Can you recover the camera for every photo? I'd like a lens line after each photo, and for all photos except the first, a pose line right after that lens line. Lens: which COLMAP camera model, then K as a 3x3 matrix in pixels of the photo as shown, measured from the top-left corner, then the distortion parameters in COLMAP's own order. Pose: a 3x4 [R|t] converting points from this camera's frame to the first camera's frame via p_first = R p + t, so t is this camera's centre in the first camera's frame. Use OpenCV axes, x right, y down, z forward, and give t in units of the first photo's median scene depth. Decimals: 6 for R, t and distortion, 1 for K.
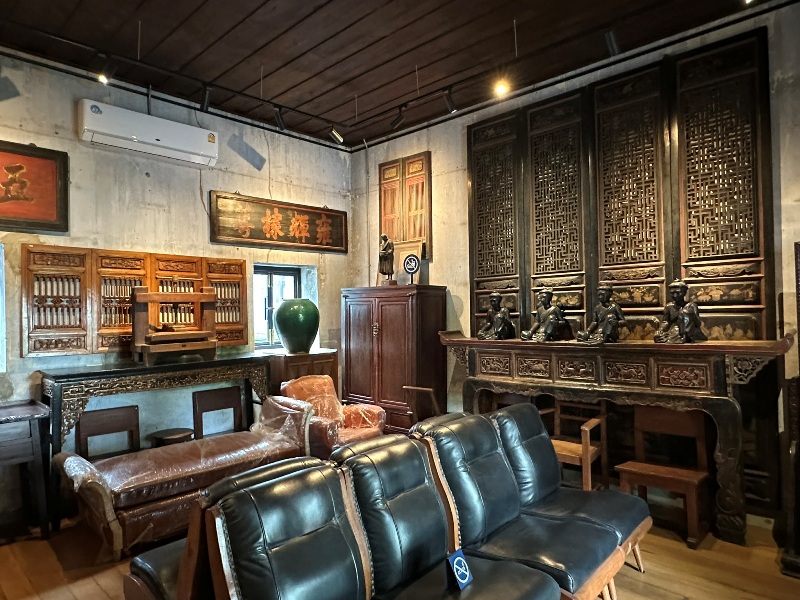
lens RADIAL K [[495.6, 0, 400.0], [0, 495.6, 300.0], [0, 0, 1]] dist [-0.001224, -0.000692]
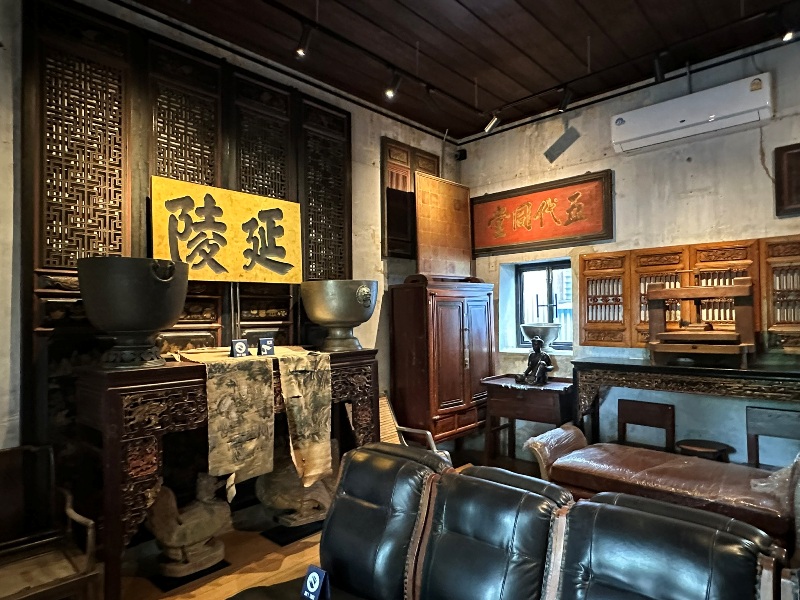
lens RADIAL K [[495.6, 0, 400.0], [0, 495.6, 300.0], [0, 0, 1]] dist [-0.001224, -0.000692]
pose [[0.003564, -0.017607, -0.999839, 0.440093], [0.034978, 0.999235, -0.017472, 0.006084], [0.999382, -0.034910, 0.004177, 0.481117]]
